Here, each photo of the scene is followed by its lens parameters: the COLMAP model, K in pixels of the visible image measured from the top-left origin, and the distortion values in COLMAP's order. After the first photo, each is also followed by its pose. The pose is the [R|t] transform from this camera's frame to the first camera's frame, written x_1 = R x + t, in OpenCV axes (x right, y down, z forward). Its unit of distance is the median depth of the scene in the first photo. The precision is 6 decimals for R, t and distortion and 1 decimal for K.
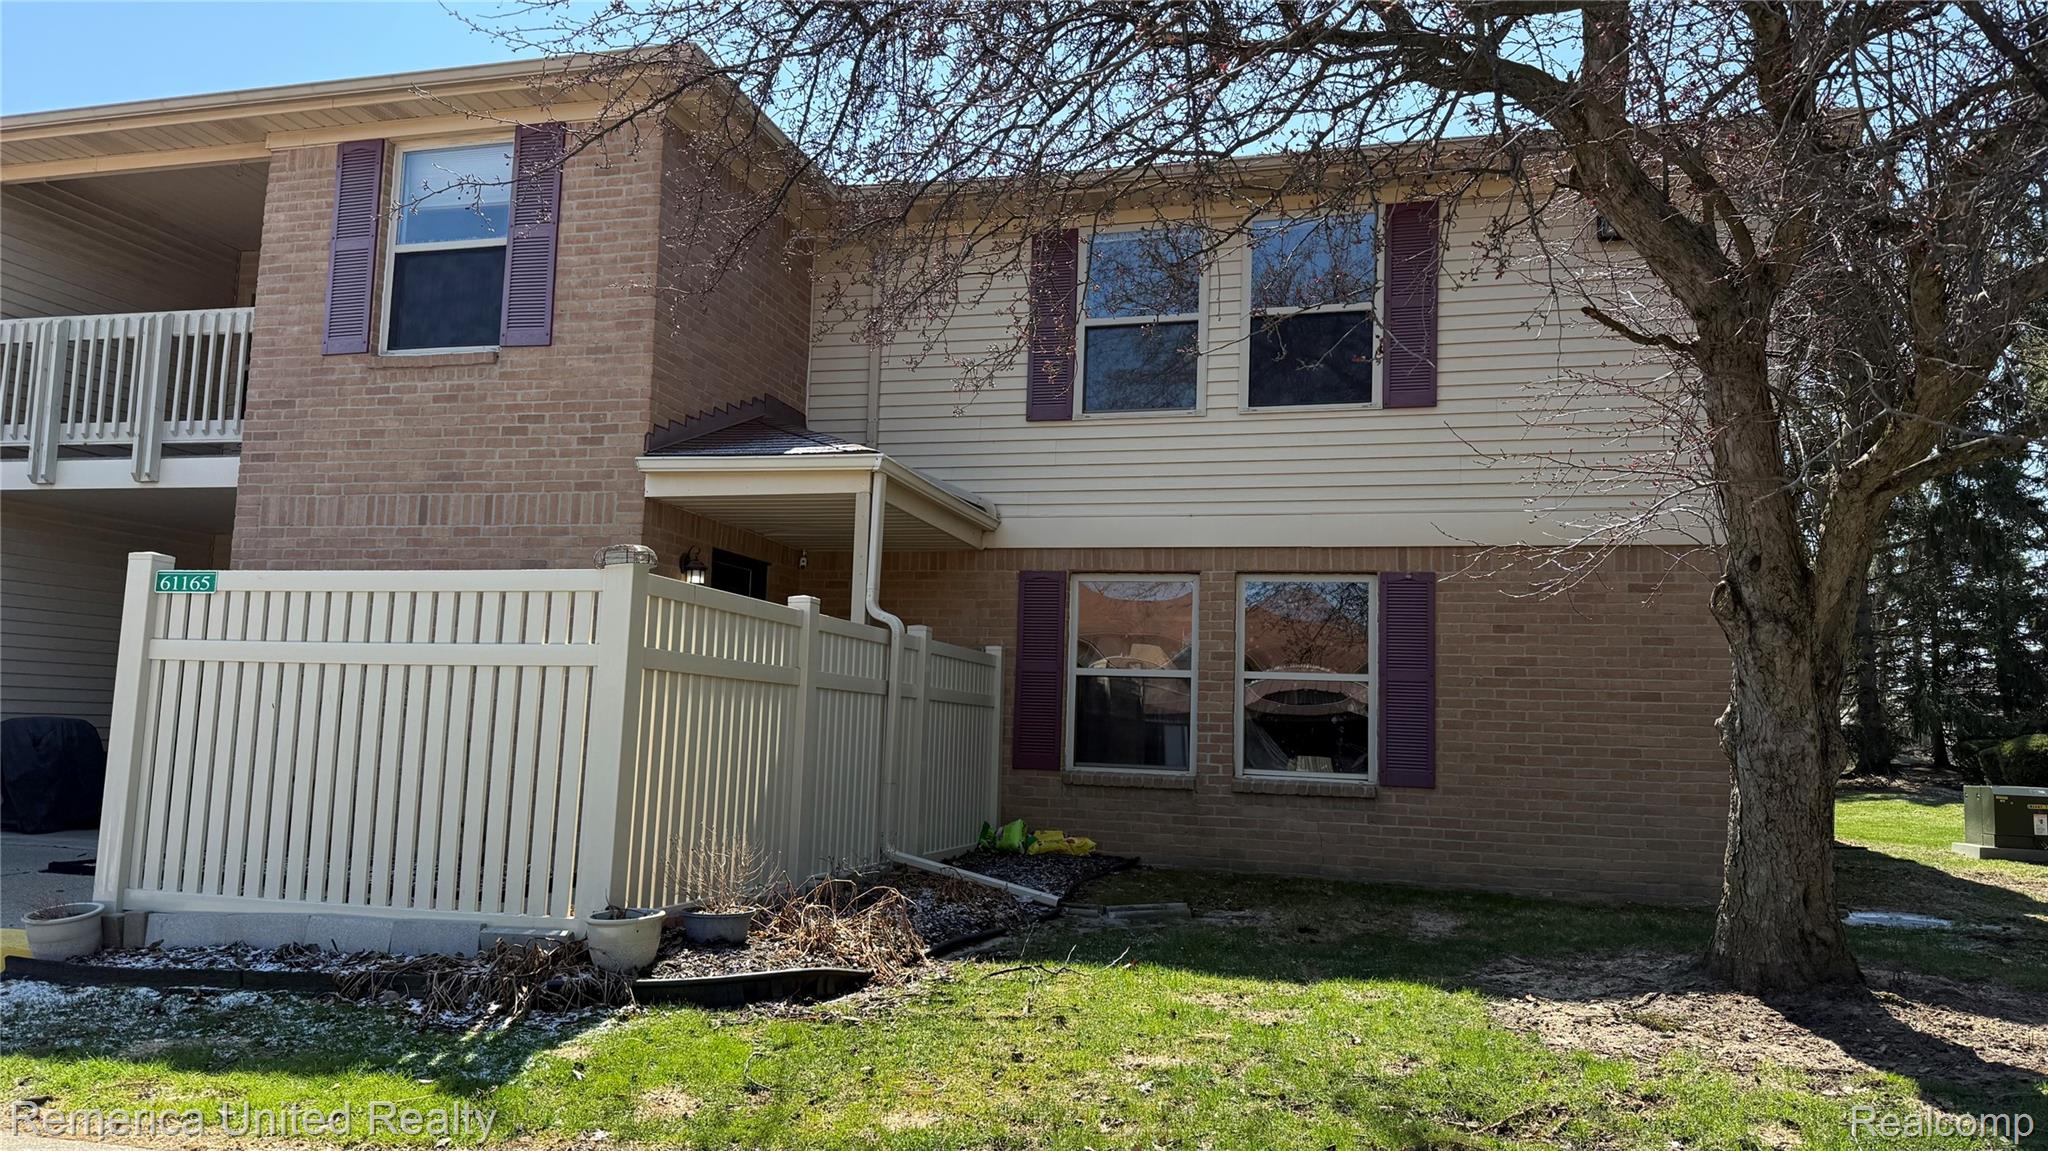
lens RADIAL K [[1448.9, 0, 1024.0], [0, 1448.9, 575.5], [0, 0, 1]] dist [0.035544, -0.002982]
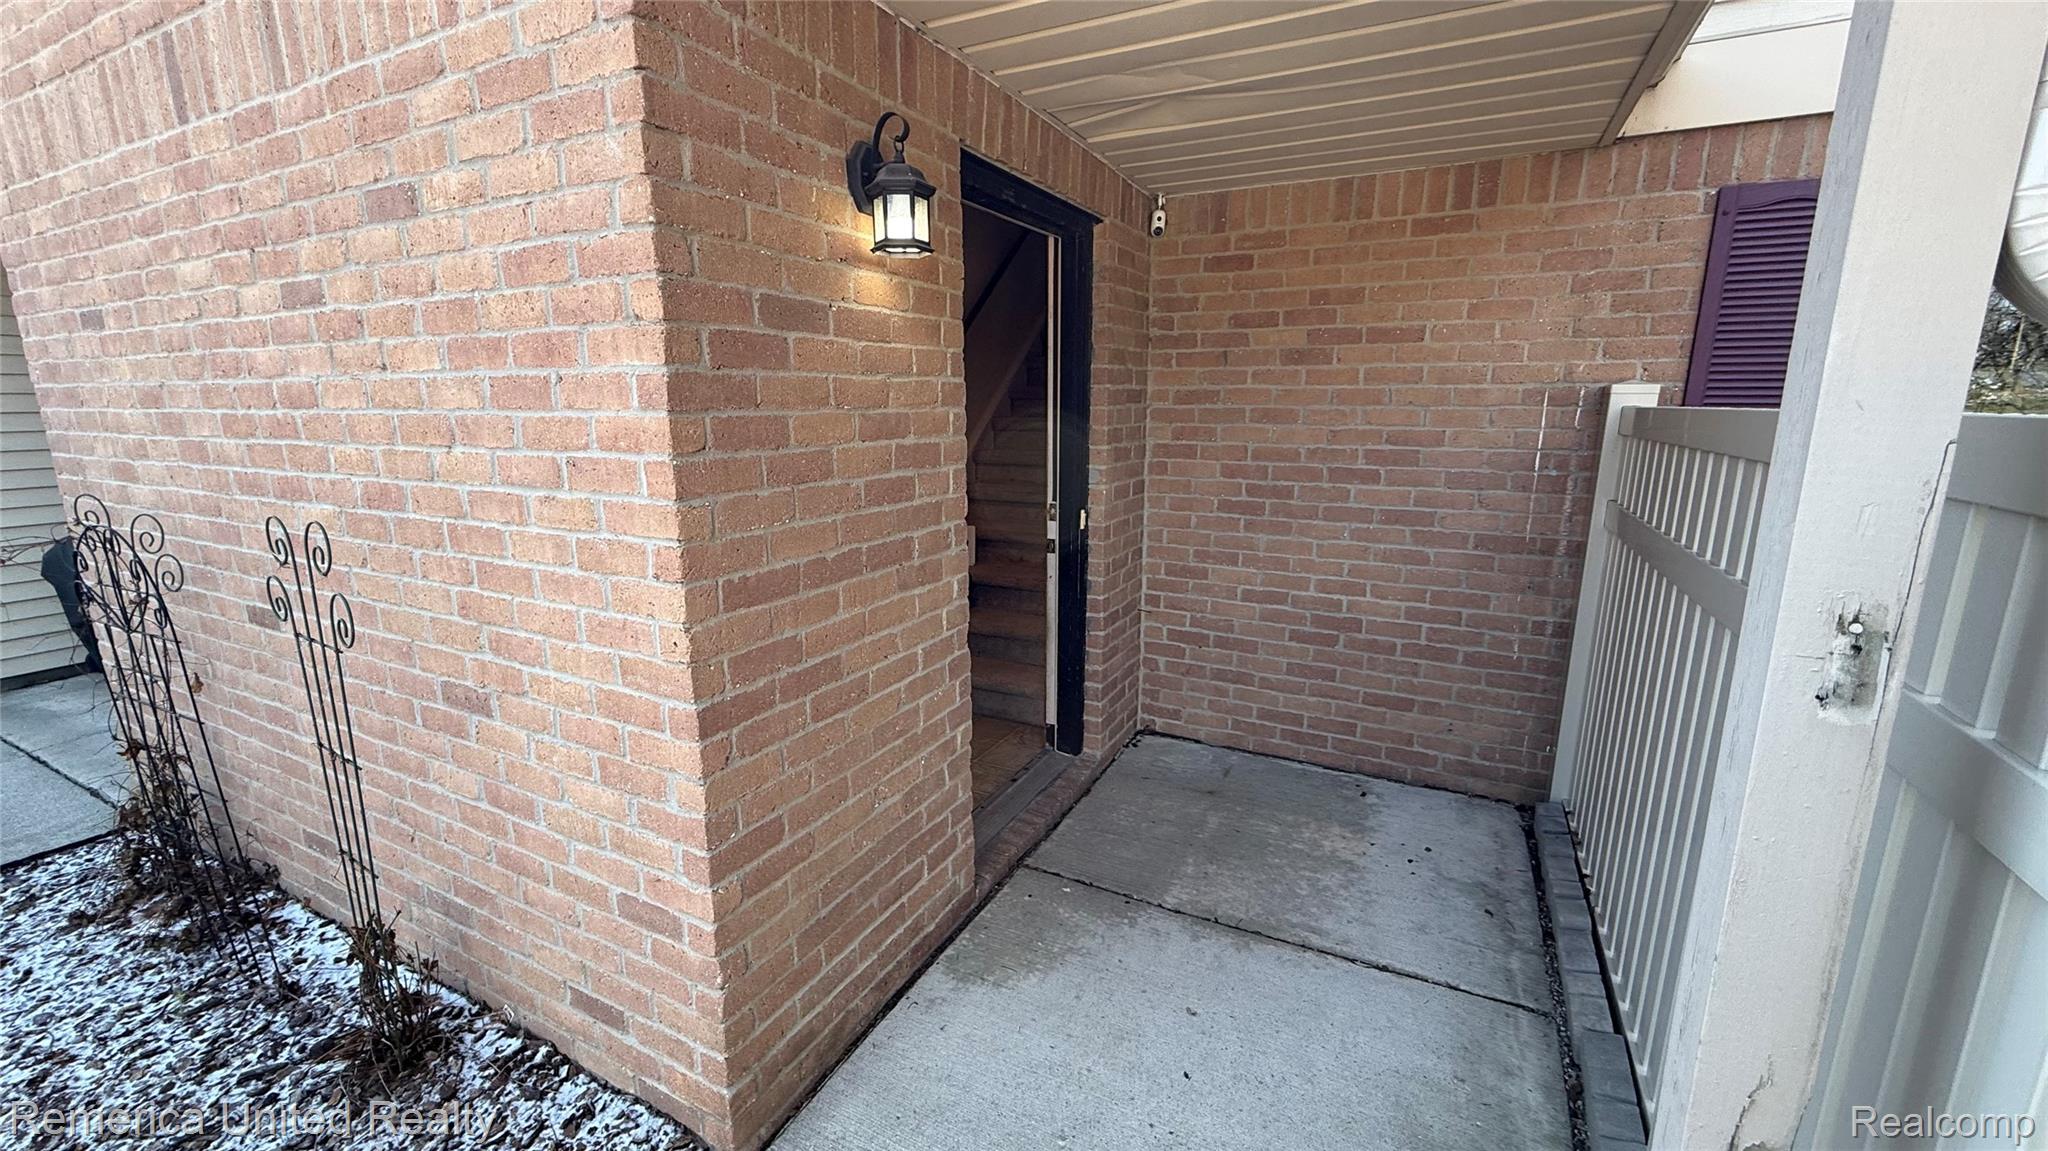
lens RADIAL K [[826.8, 0, 1024.0], [0, 826.8, 575.5], [0, 0, 1]] dist [0.000841, 0.000073]
pose [[0.978668, 0.010092, -0.205198, -0.158684], [0.054184, 0.950751, 0.305183, 0.020295], [0.198172, -0.309792, 0.929923, 0.793222]]
